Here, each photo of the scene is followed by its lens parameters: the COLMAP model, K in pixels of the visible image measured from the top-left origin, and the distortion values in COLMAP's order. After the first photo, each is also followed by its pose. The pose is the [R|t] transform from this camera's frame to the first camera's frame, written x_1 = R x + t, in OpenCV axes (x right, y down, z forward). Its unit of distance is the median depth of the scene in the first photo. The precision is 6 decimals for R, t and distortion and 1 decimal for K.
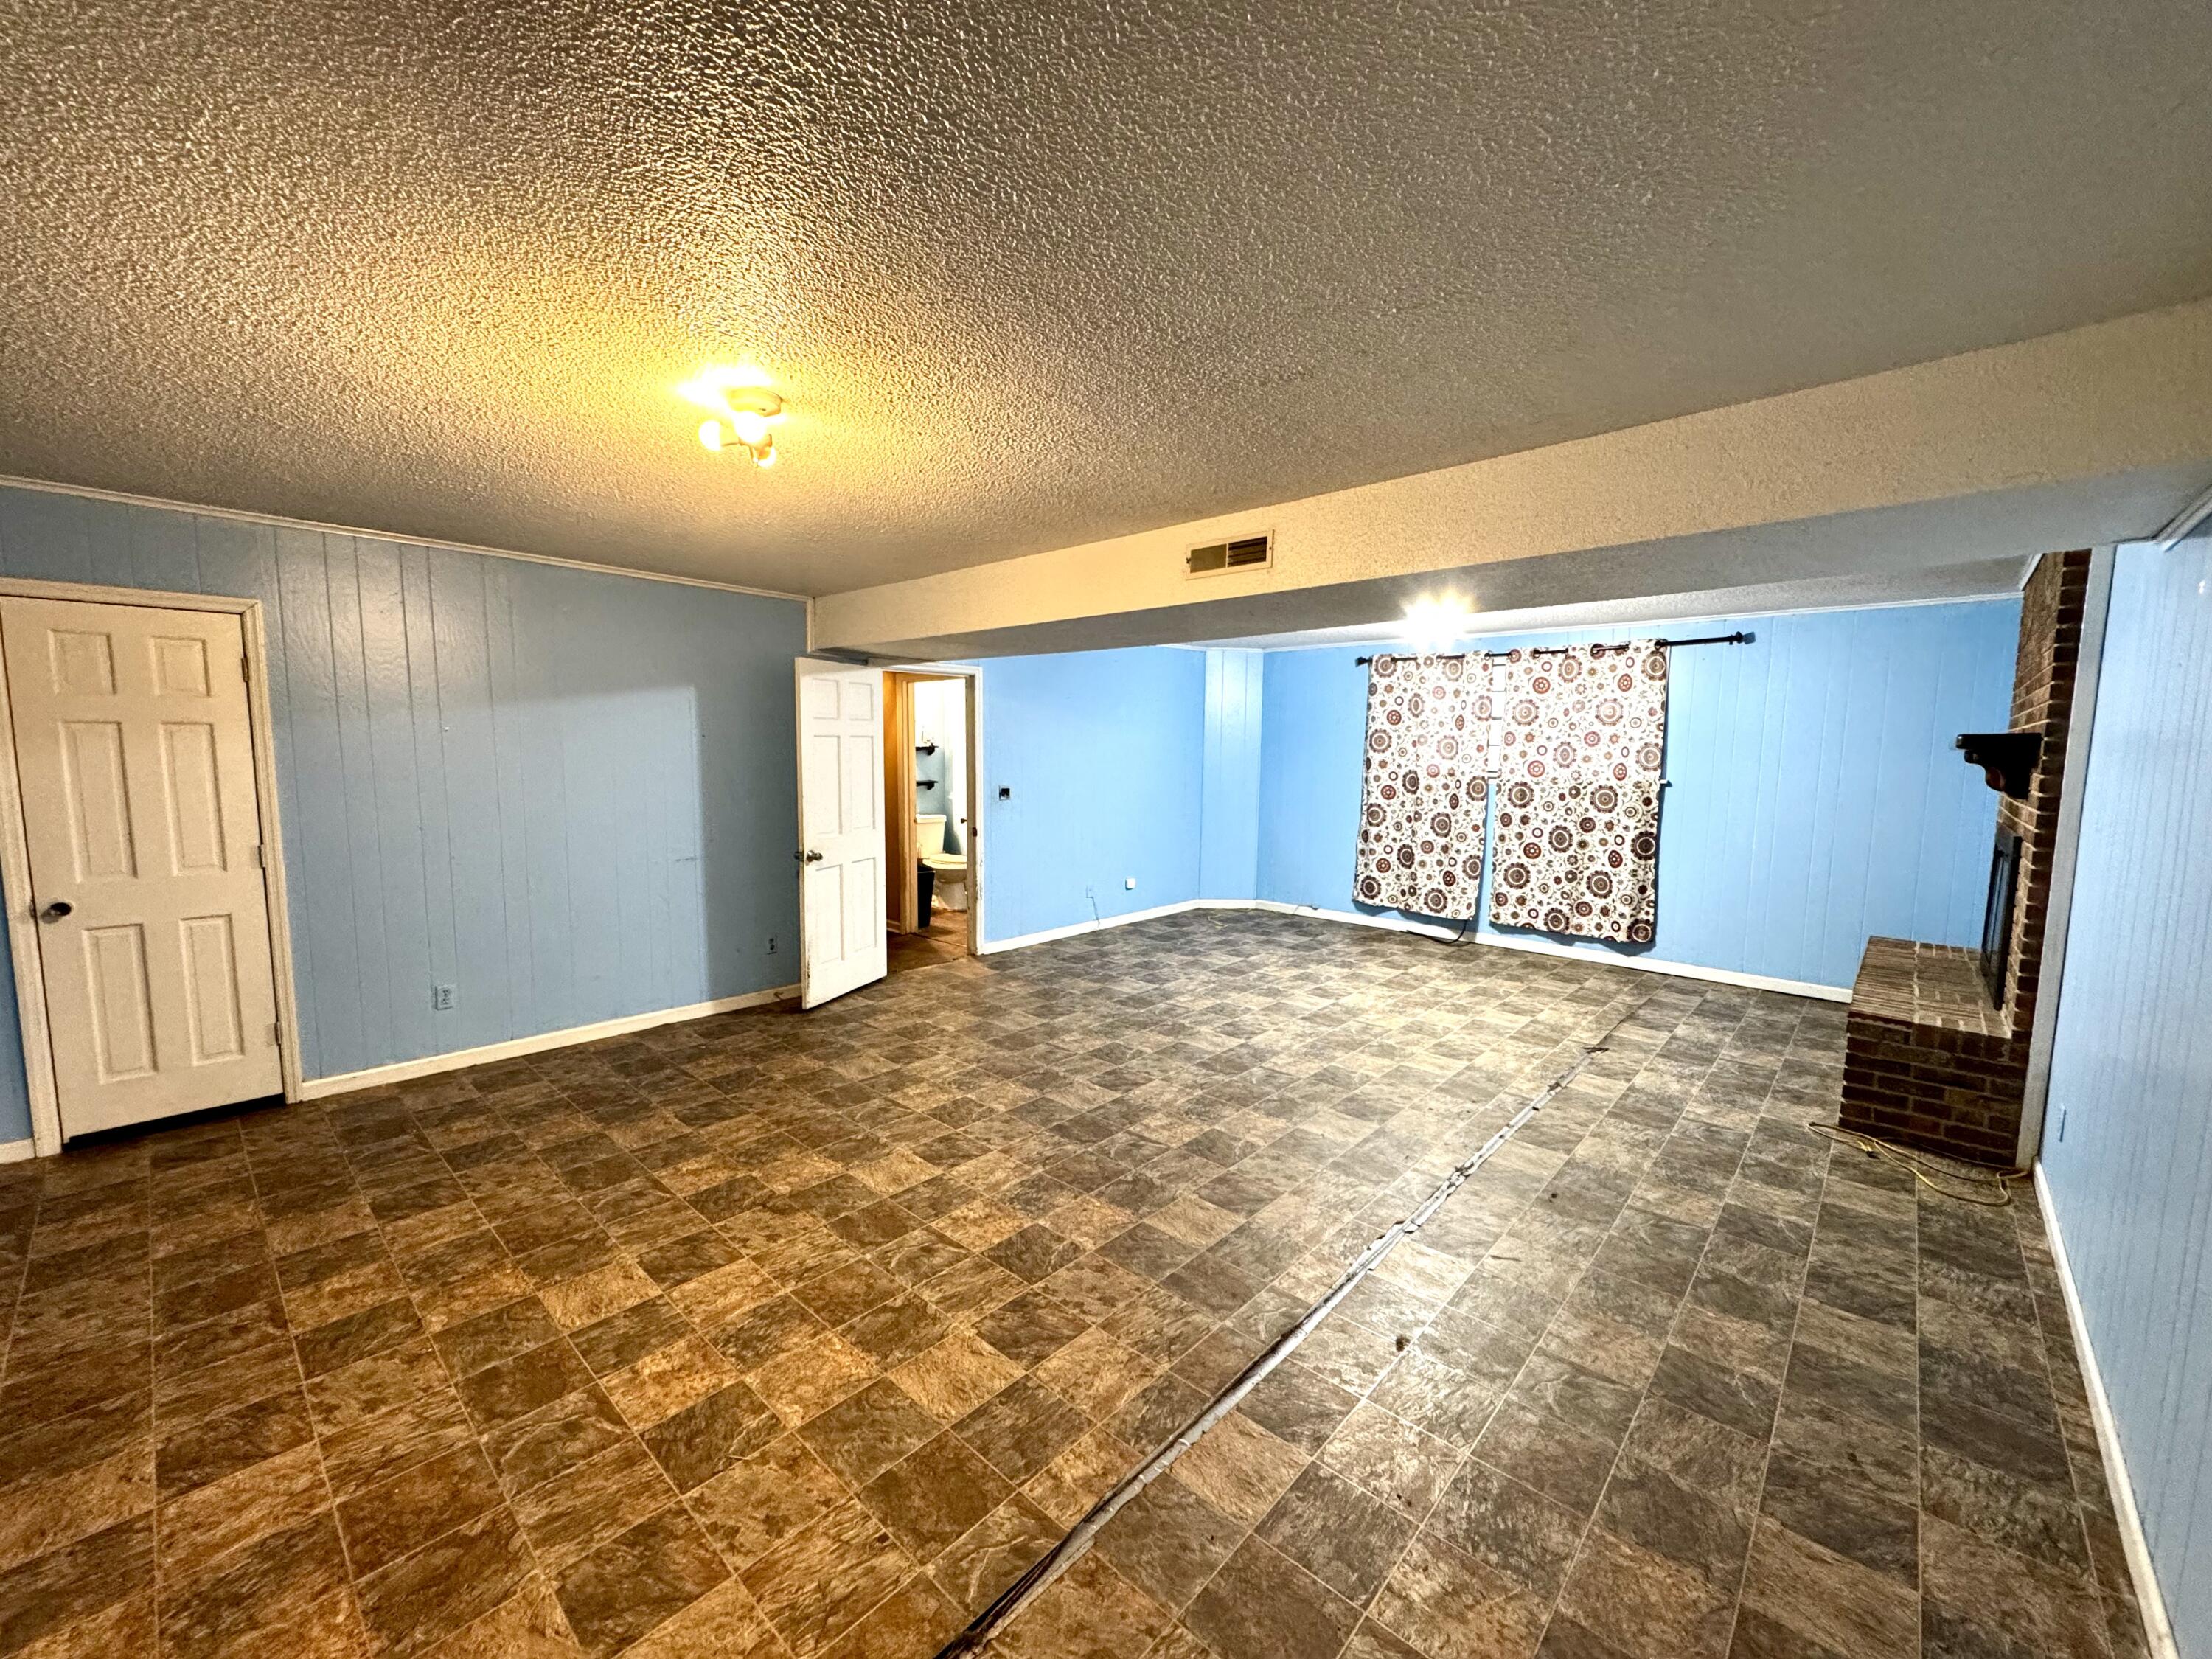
lens RADIAL K [[880.6, 0, 1116.4], [0, 880.6, 833.6], [0, 0, 1]] dist [-0.003630, 0.000604]
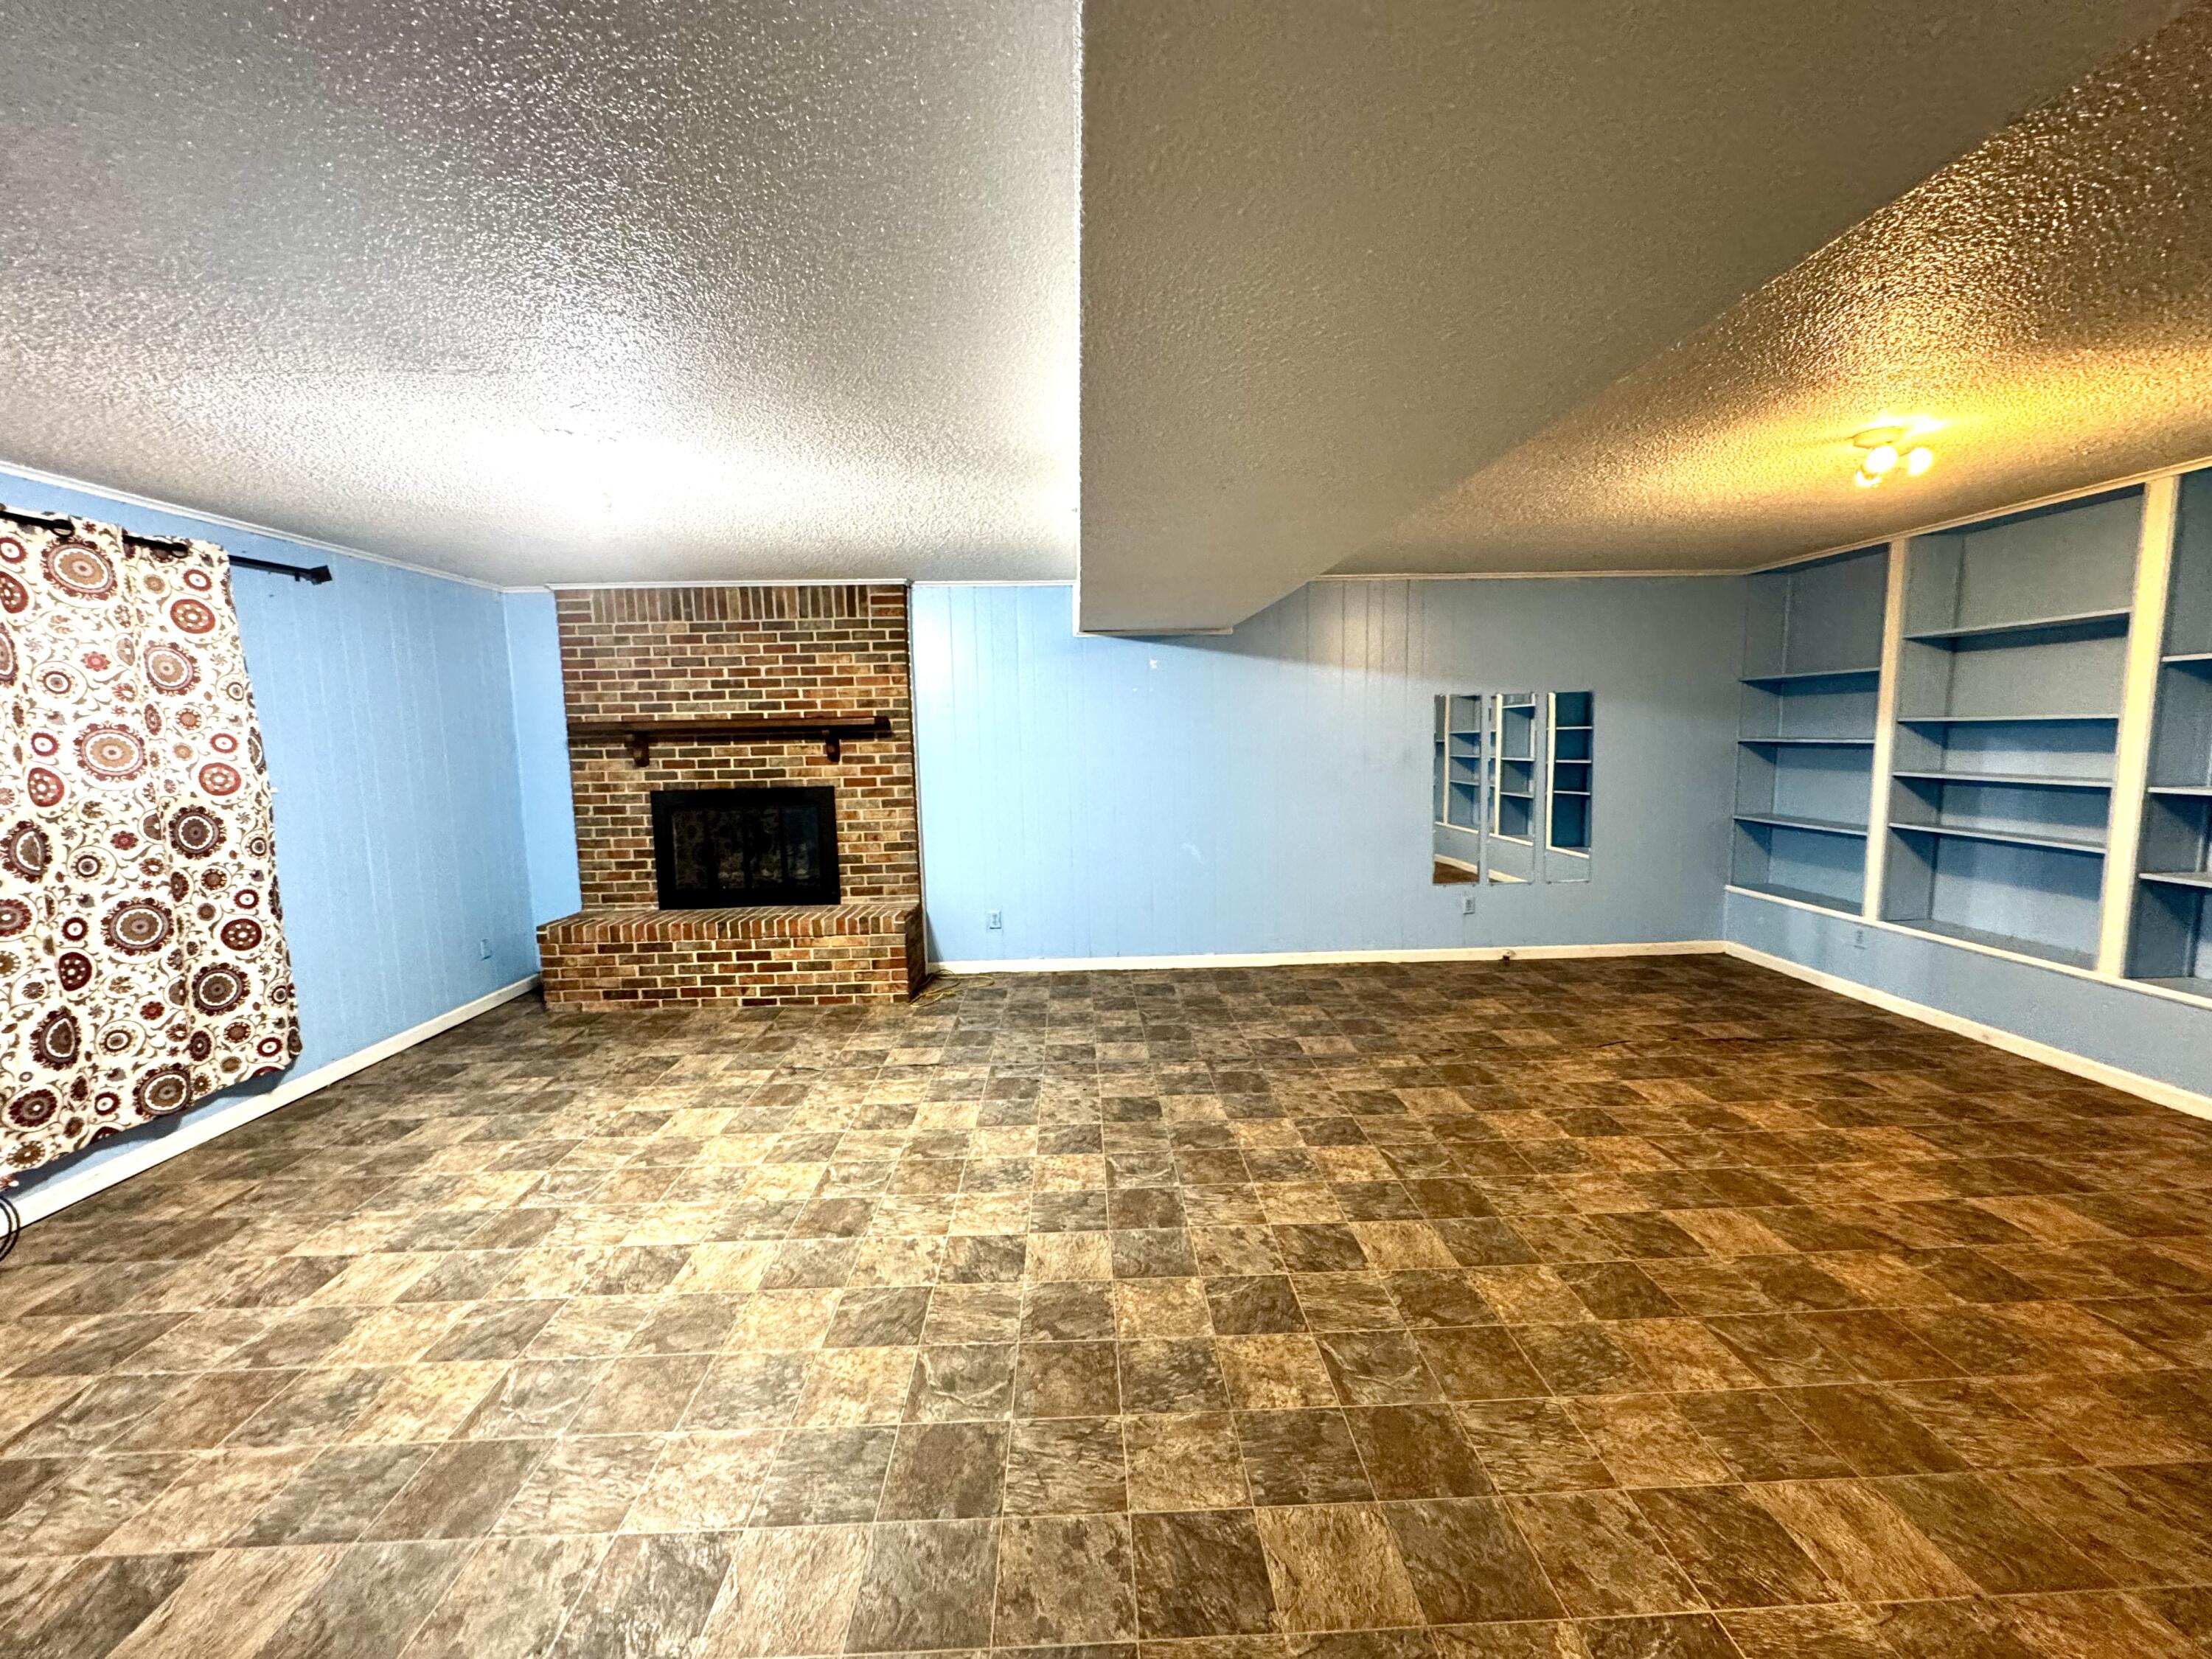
lens RADIAL K [[880.6, 0, 1104.6], [0, 880.6, 827.8], [0, 0, 1]] dist [-0.003630, 0.000604]
pose [[-0.692853, -0.074833, 0.717185, -0.368624], [0.085138, 0.979154, 0.184418, -0.165873], [-0.716035, 0.188834, -0.672039, 1.714360]]
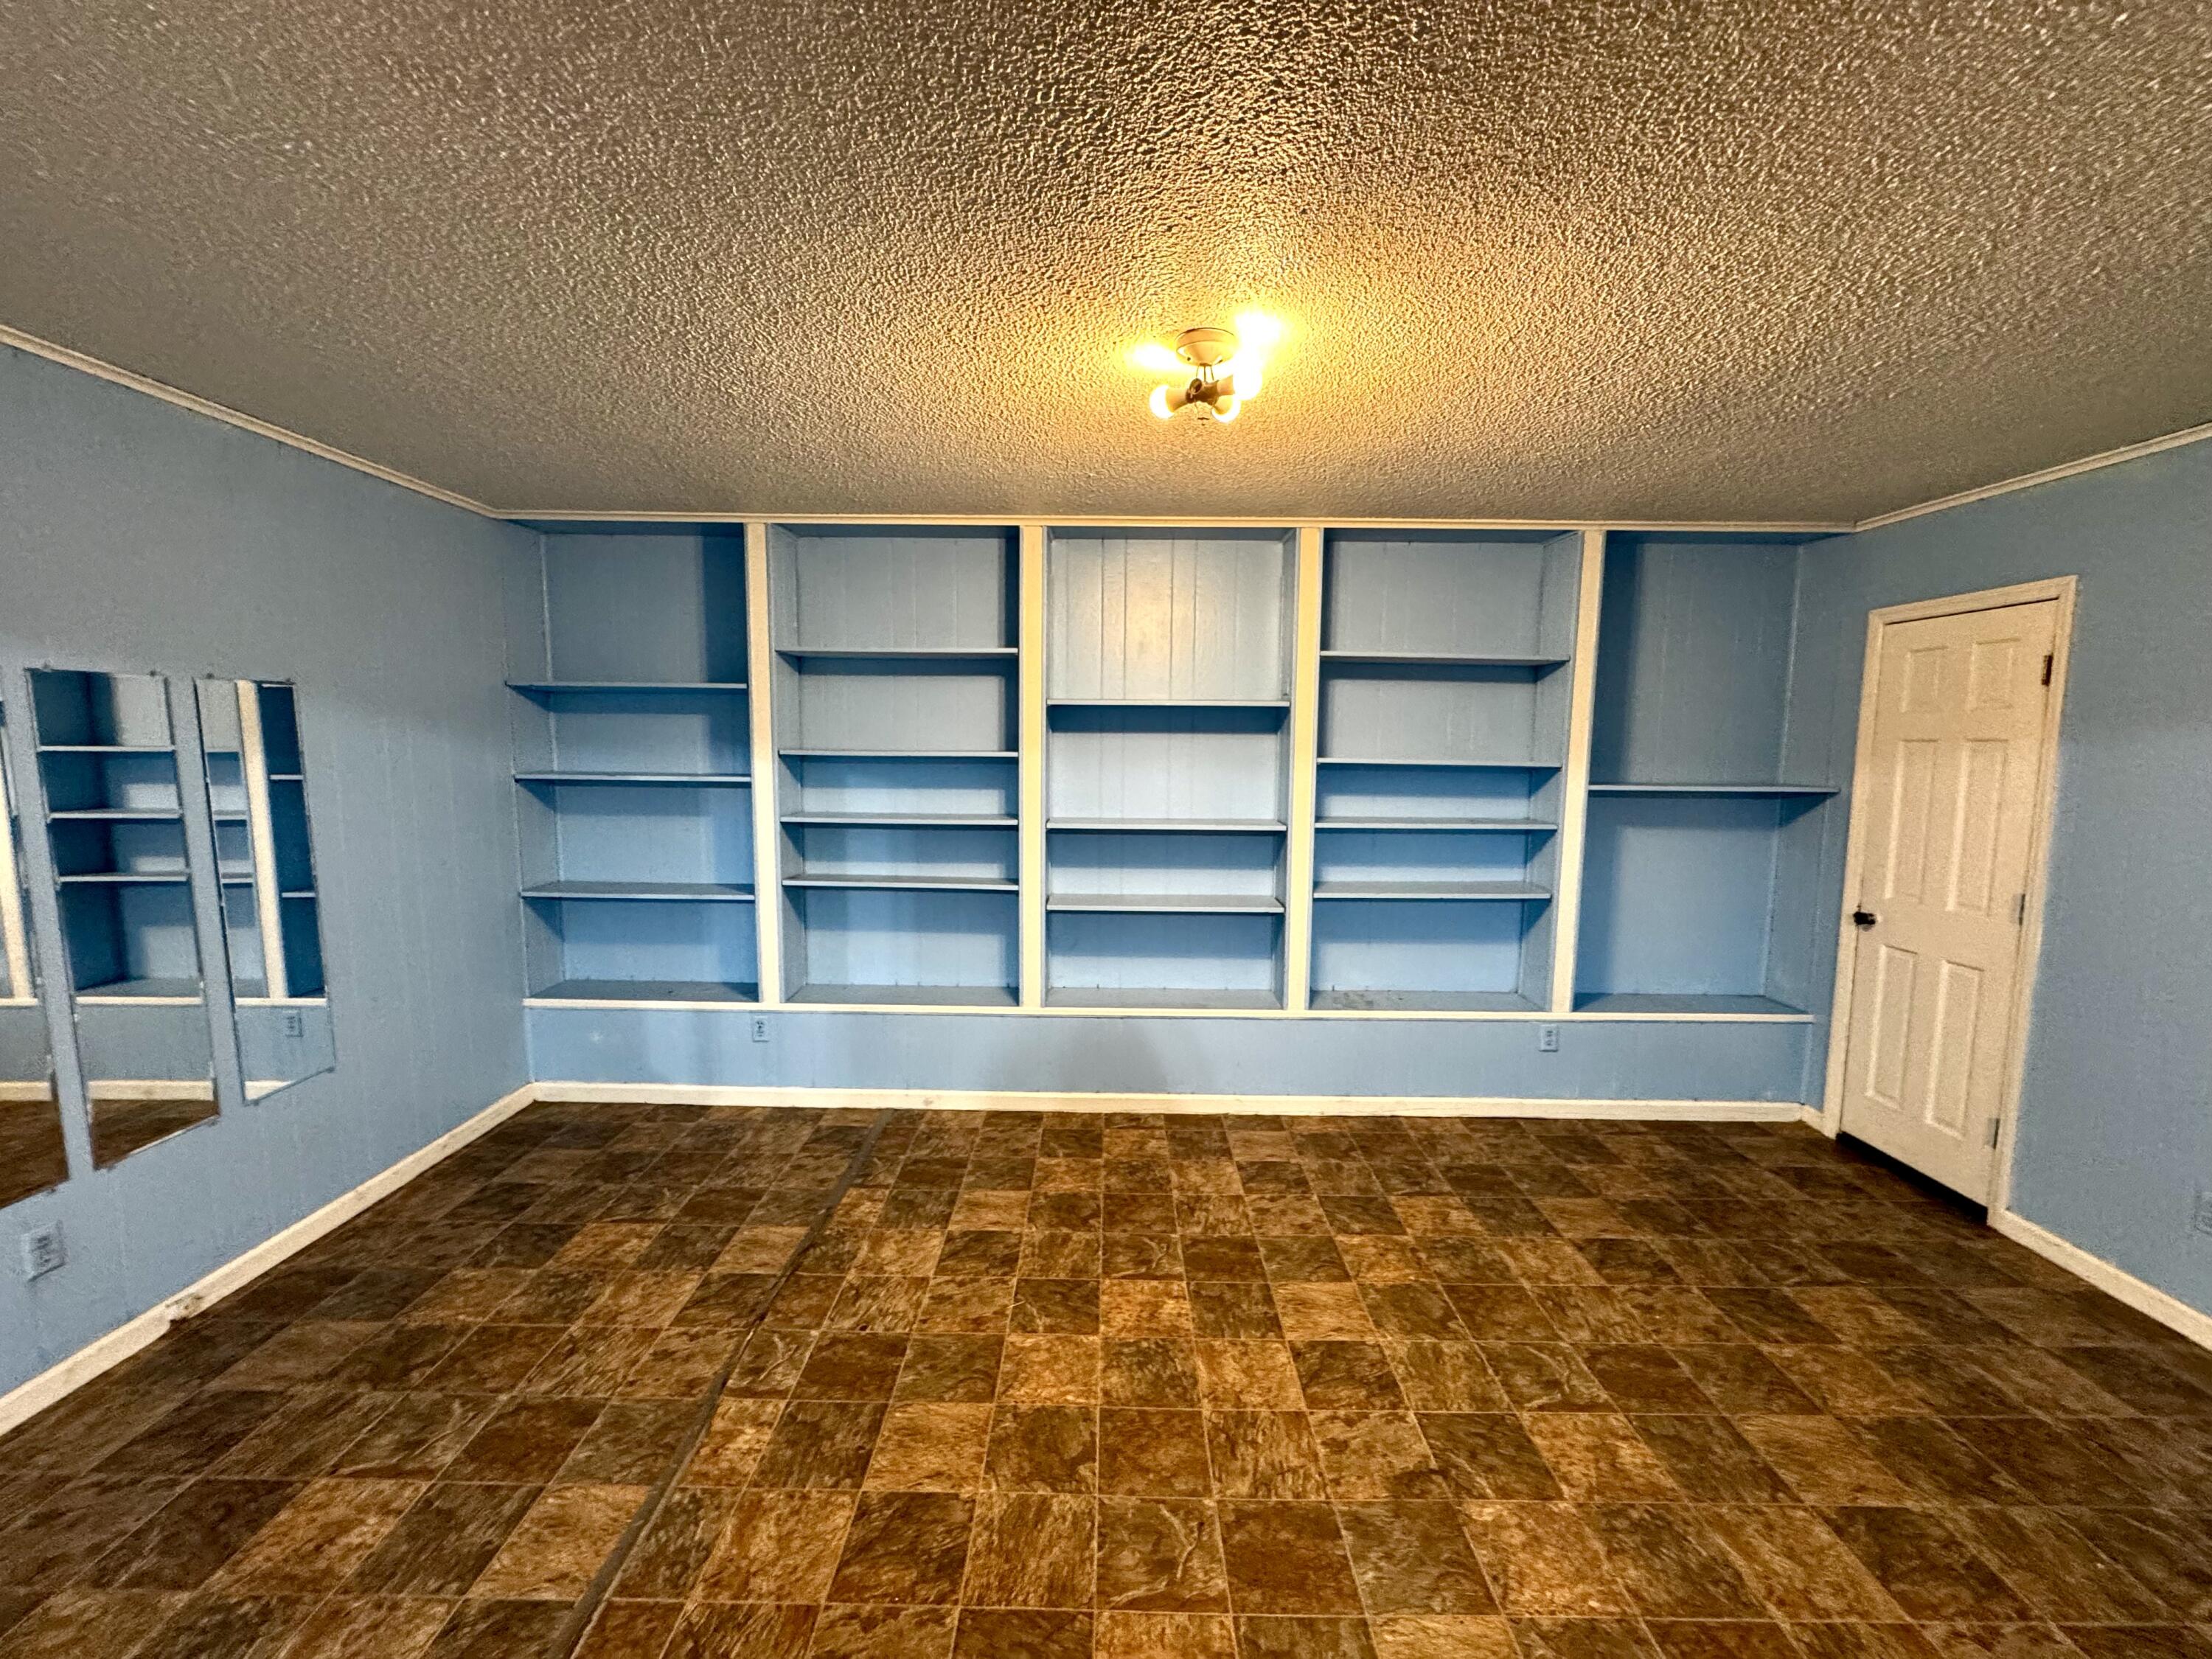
lens RADIAL K [[880.6, 0, 1106.9], [0, 880.6, 833.9], [0, 0, 1]] dist [-0.003630, 0.000604]
pose [[-0.746271, 0.052326, -0.663583, 0.154120], [-0.088432, 0.980275, 0.176750, -0.107929], [0.659742, 0.190585, -0.726923, 1.019012]]
